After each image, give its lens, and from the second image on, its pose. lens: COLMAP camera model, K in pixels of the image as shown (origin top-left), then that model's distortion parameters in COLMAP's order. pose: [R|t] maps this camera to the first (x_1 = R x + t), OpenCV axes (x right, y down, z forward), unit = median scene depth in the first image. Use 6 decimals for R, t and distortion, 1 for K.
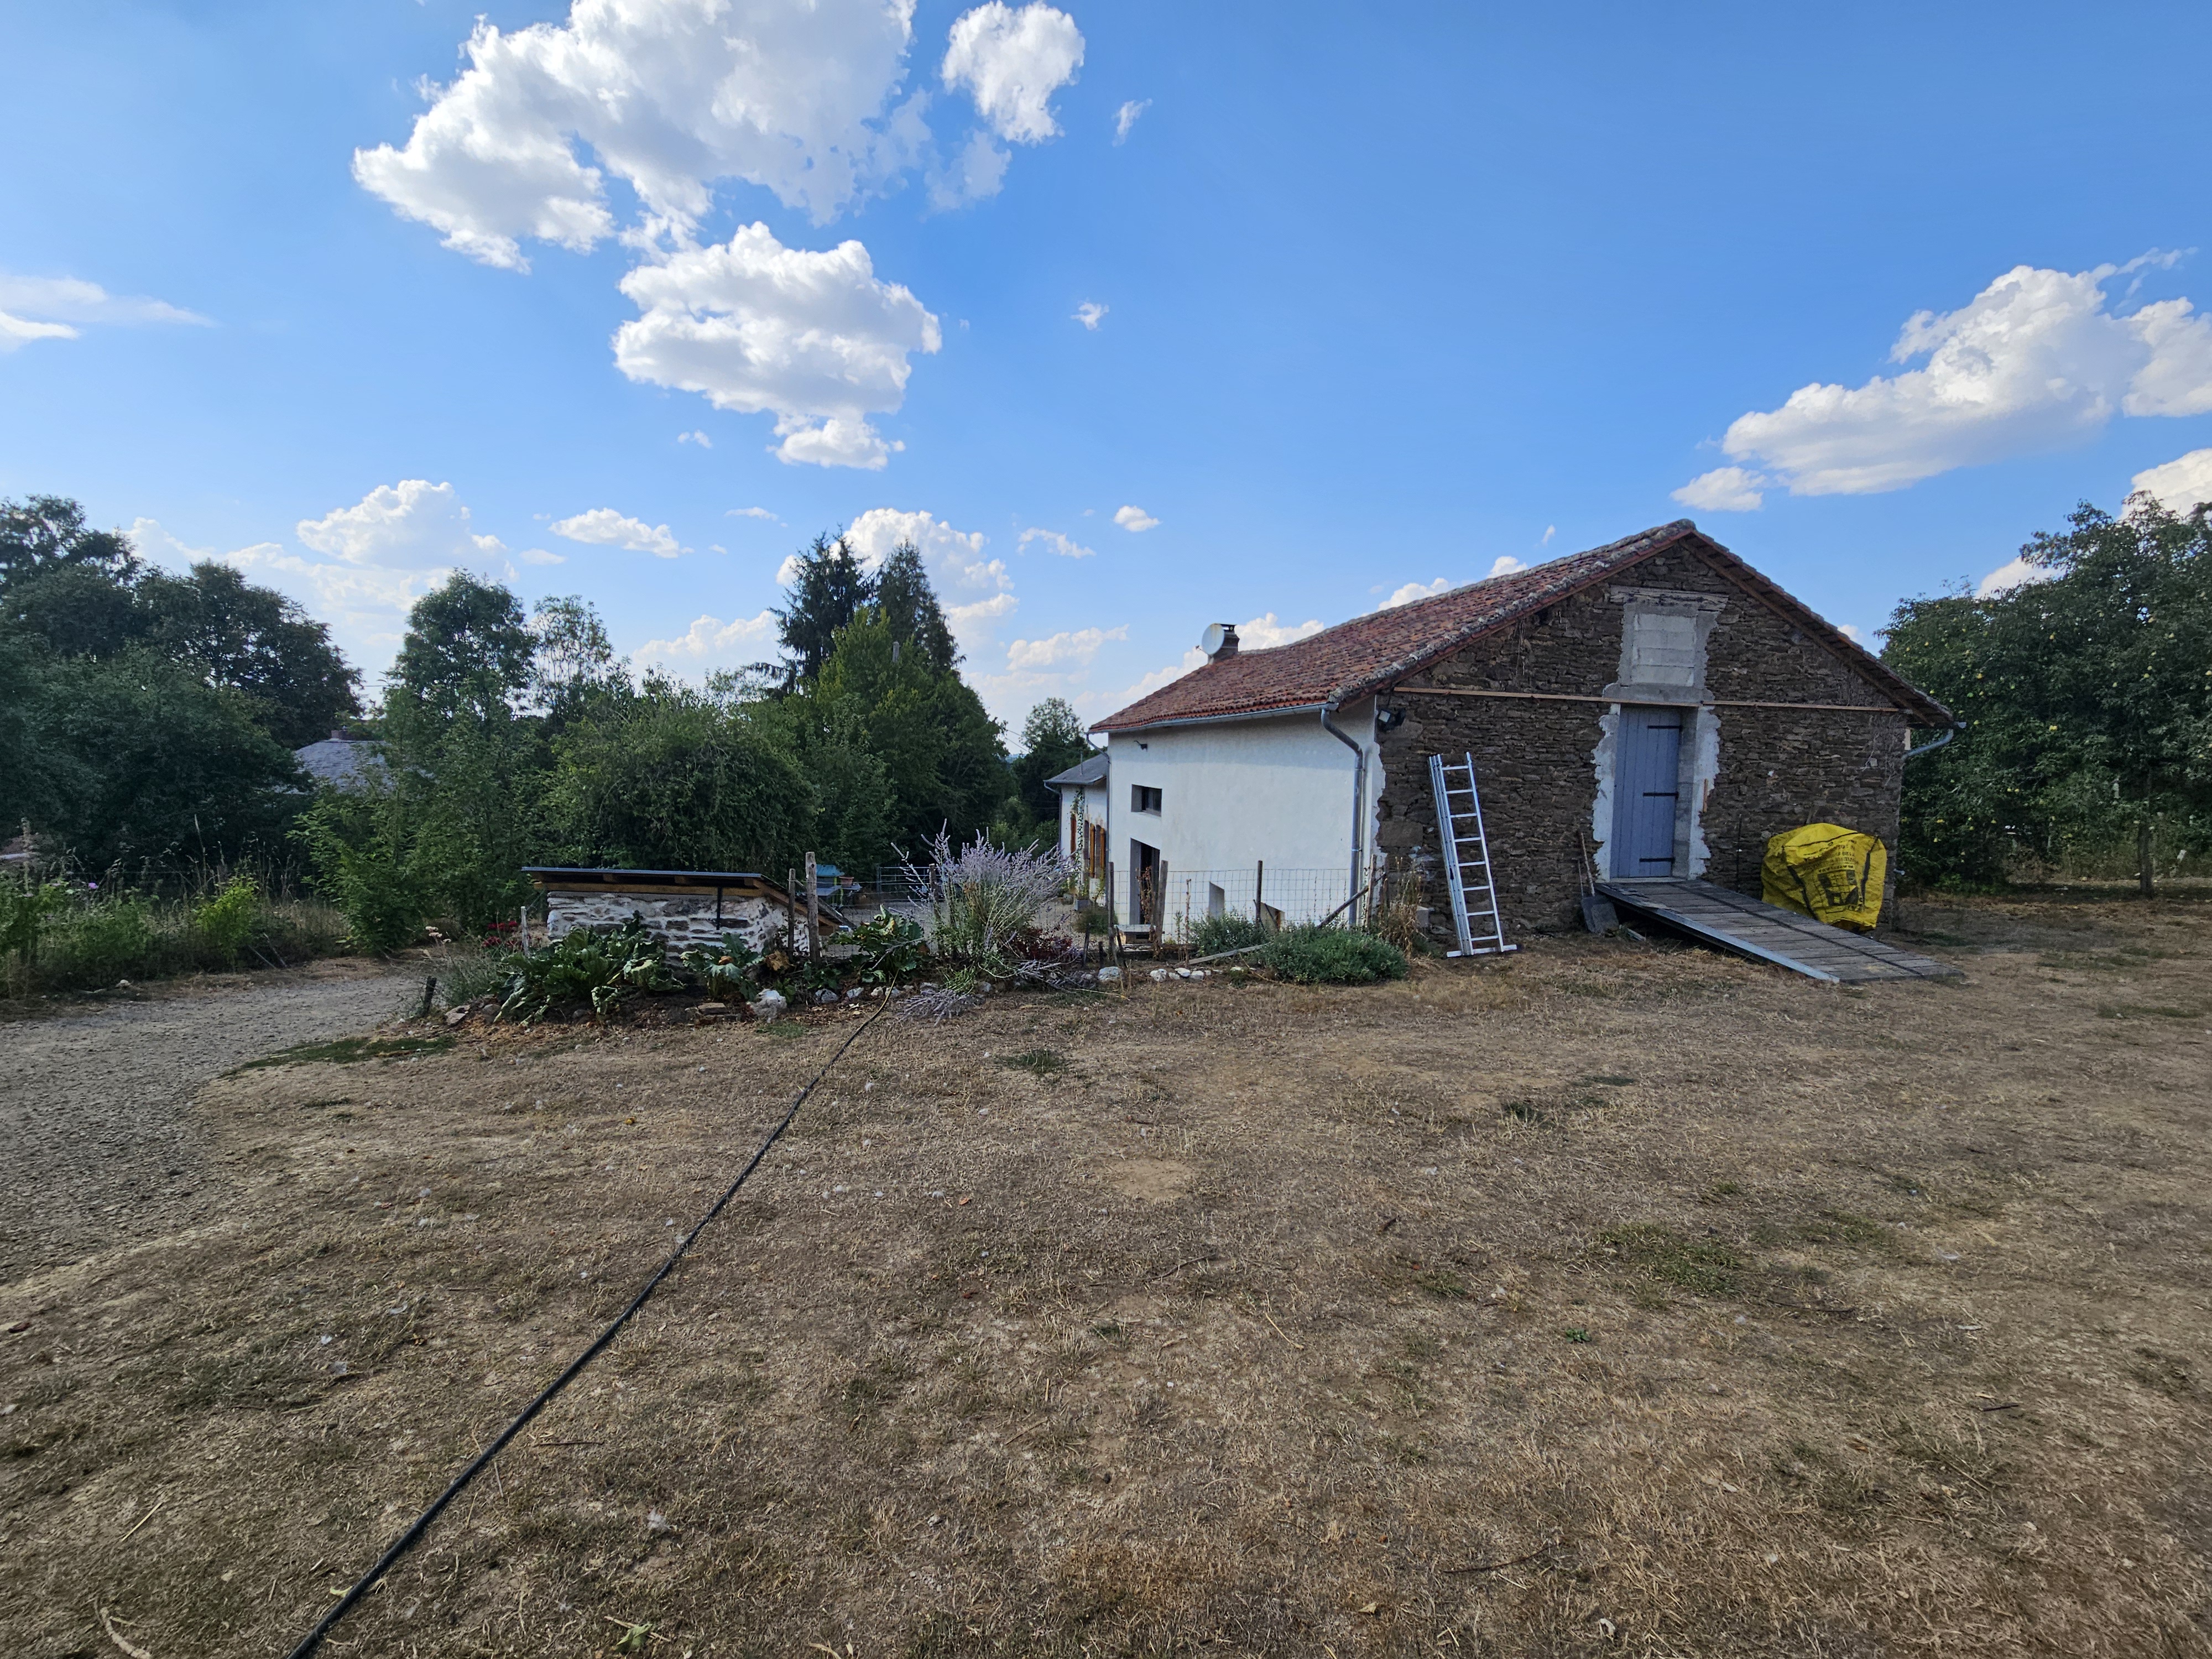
lens RADIAL K [[911.4, 0, 1091.8], [0, 911.4, 819.6], [0, 0, 1]] dist [0.000029, 0.000132]
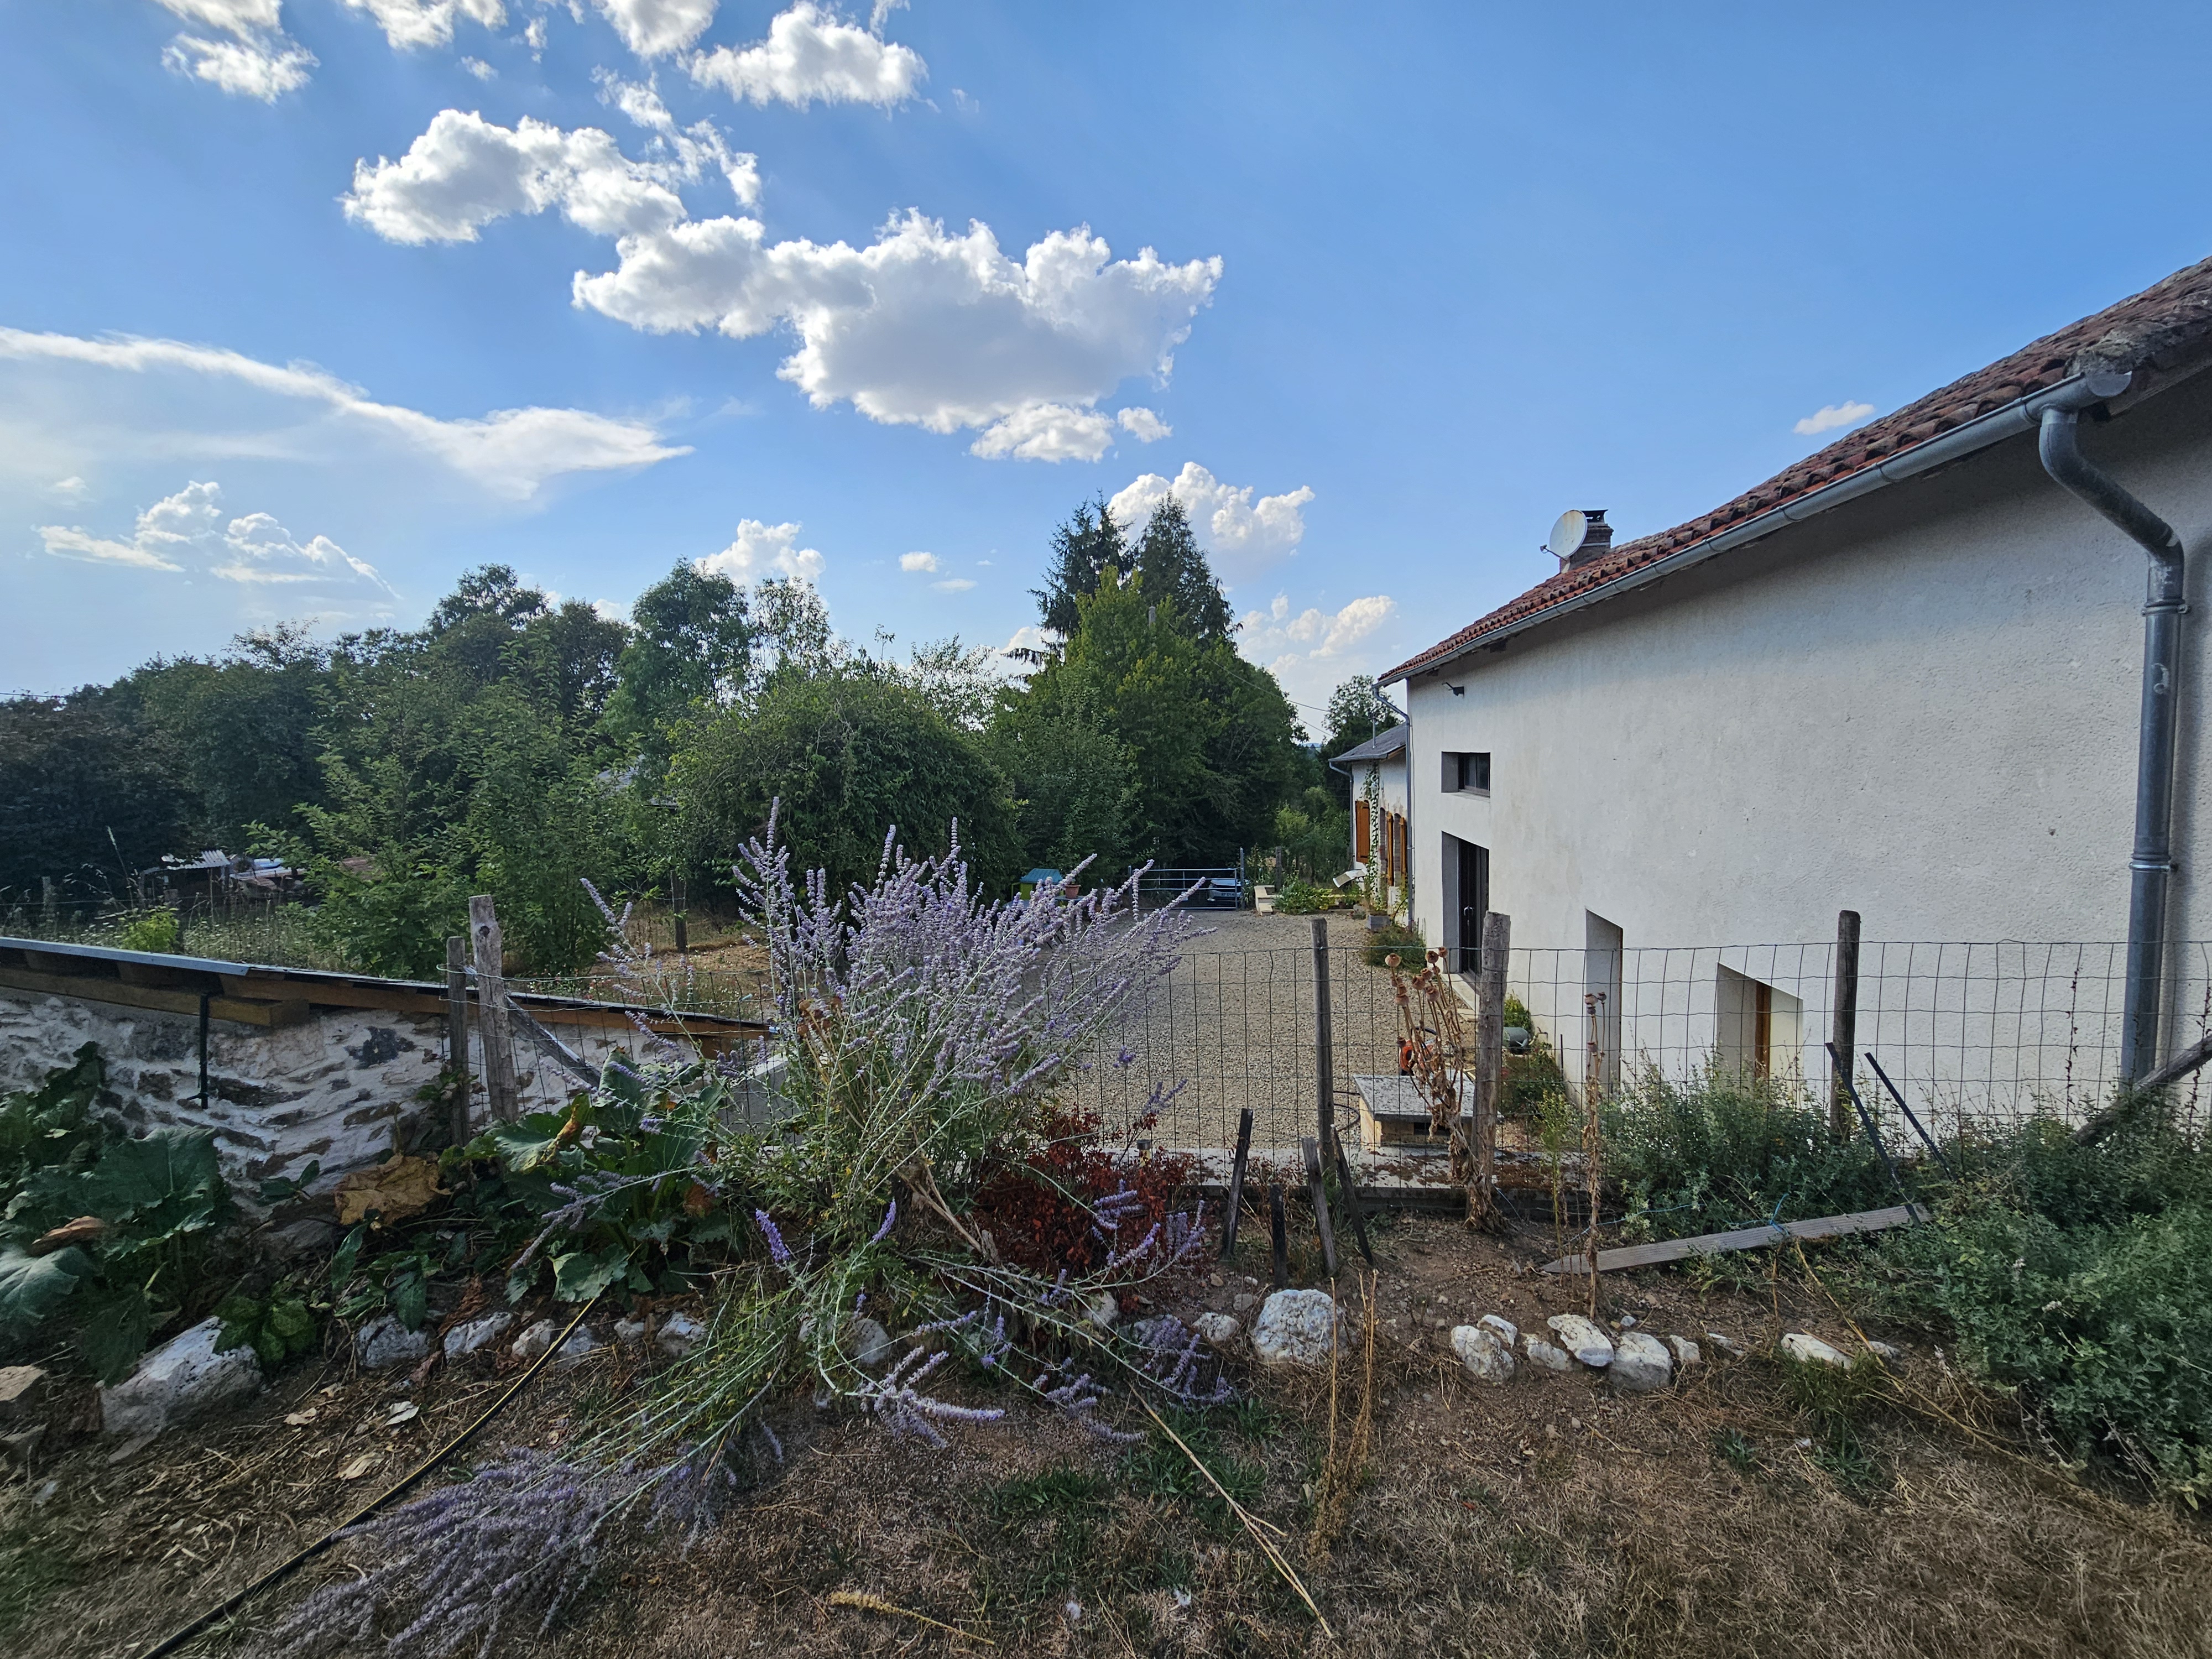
lens RADIAL K [[911.4, 0, 1091.8], [0, 911.4, 819.6], [0, 0, 1]] dist [0.000029, 0.000132]
pose [[0.943049, -0.021527, -0.331958, 0.013049], [0.023869, 0.999711, 0.002978, 0.001987], [0.331798, -0.010732, 0.943290, 0.162287]]
